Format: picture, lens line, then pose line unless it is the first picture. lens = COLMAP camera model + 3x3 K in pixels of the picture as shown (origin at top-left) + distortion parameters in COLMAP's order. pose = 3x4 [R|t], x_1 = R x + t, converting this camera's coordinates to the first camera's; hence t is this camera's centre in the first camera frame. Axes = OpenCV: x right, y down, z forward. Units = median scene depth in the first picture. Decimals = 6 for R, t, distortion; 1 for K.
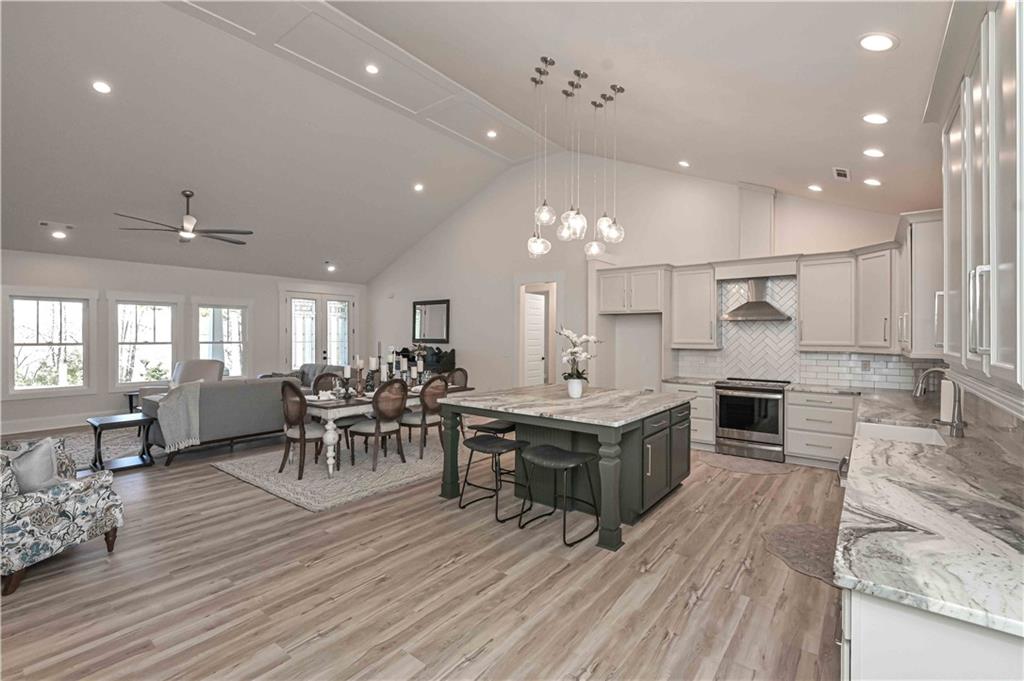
lens RADIAL K [[458.6, 0, 522.1], [0, 458.6, 339.2], [0, 0, 1]] dist [0.004111, -0.000592]
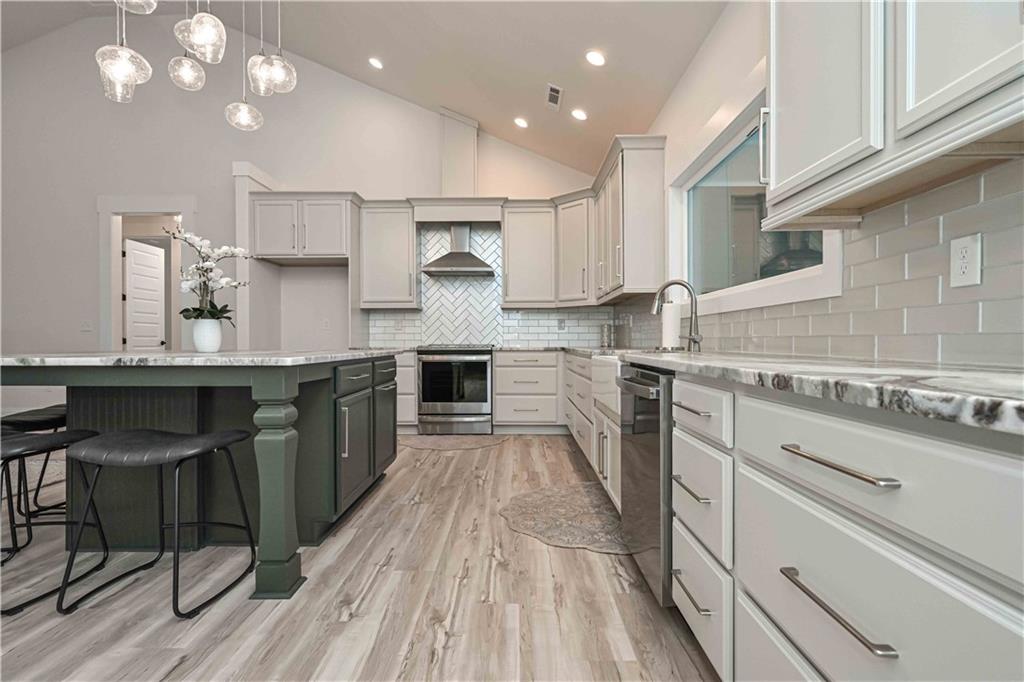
lens RADIAL K [[496.3, 0, 515.6], [0, 496.3, 347.1], [0, 0, 1]] dist [0.002501, 0.002211]
pose [[0.797901, -0.010119, 0.602703, 0.048142], [0.008913, 0.999948, 0.004988, 0.121577], [-0.602723, 0.001392, 0.797950, 0.272382]]
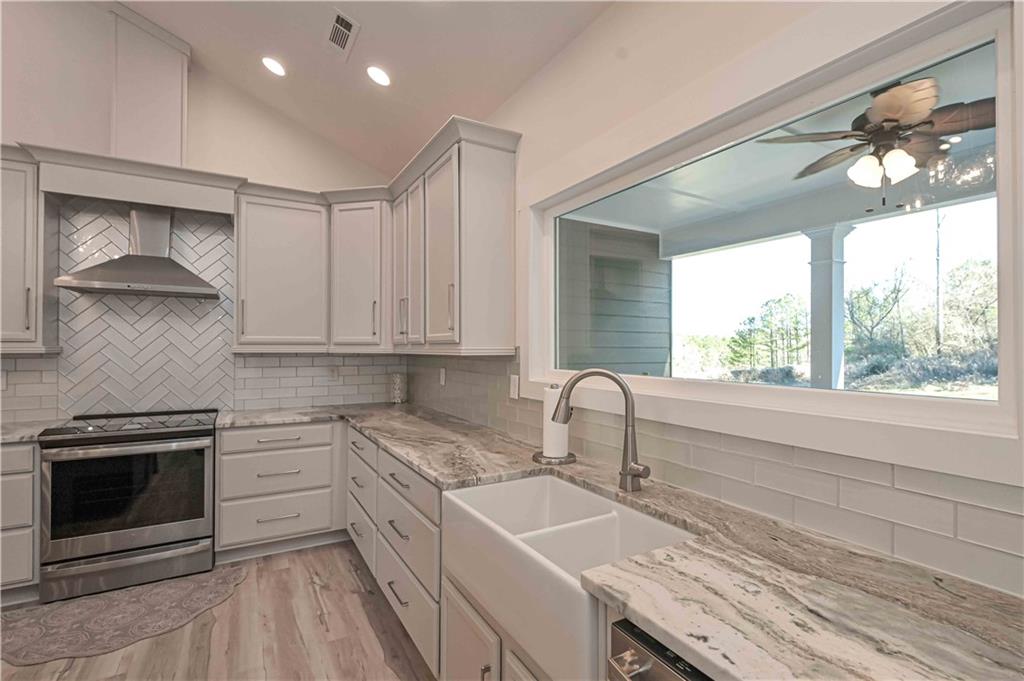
lens RADIAL K [[480.5, 0, 542.9], [0, 480.5, 344.6], [0, 0, 1]] dist [-0.004509, 0.000154]
pose [[0.352348, 0.003839, 0.935861, 0.234522], [0.004328, 0.999974, -0.005731, 0.024830], [-0.935859, 0.006069, 0.352323, 0.560859]]
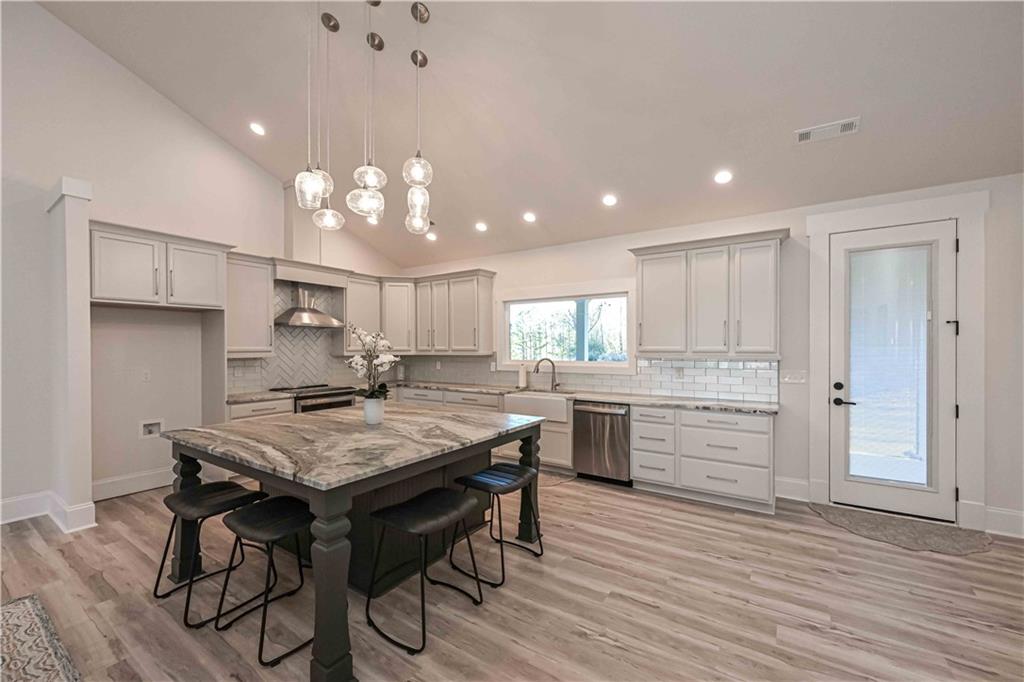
lens RADIAL K [[415.1, 0, 516.1], [0, 415.1, 349.3], [0, 0, 1]] dist [-0.000304, 0.000164]
pose [[-0.081631, -0.008790, 0.996624, -0.570593], [0.008943, 0.999914, 0.009552, 0.003934], [-0.996623, 0.009693, -0.081545, 0.833823]]
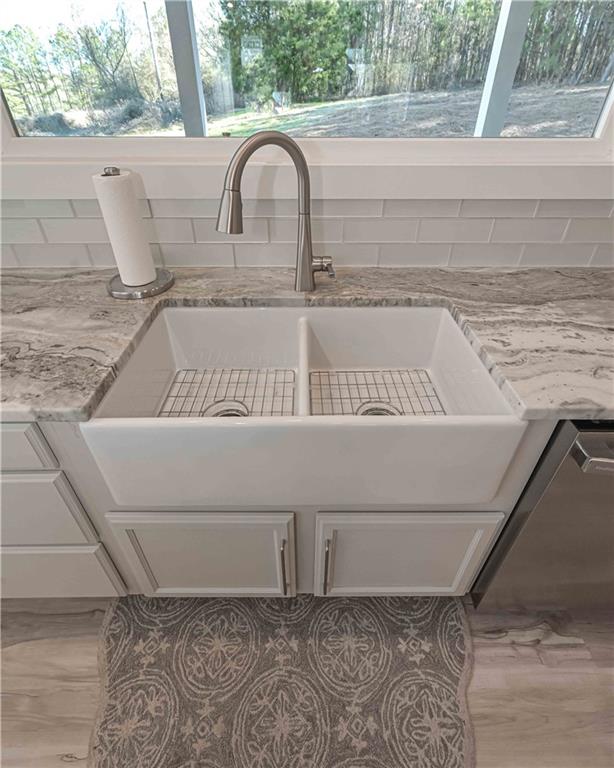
lens RADIAL K [[364.9, 0, 295.2], [0, 364.9, 340.6], [0, 0, 1]] dist [0.001446, -0.000883]
pose [[-0.610370, -0.446971, 0.653961, 0.433571], [0.001571, 0.824902, 0.565273, 0.025527], [-0.792115, 0.346053, -0.502794, 0.770081]]
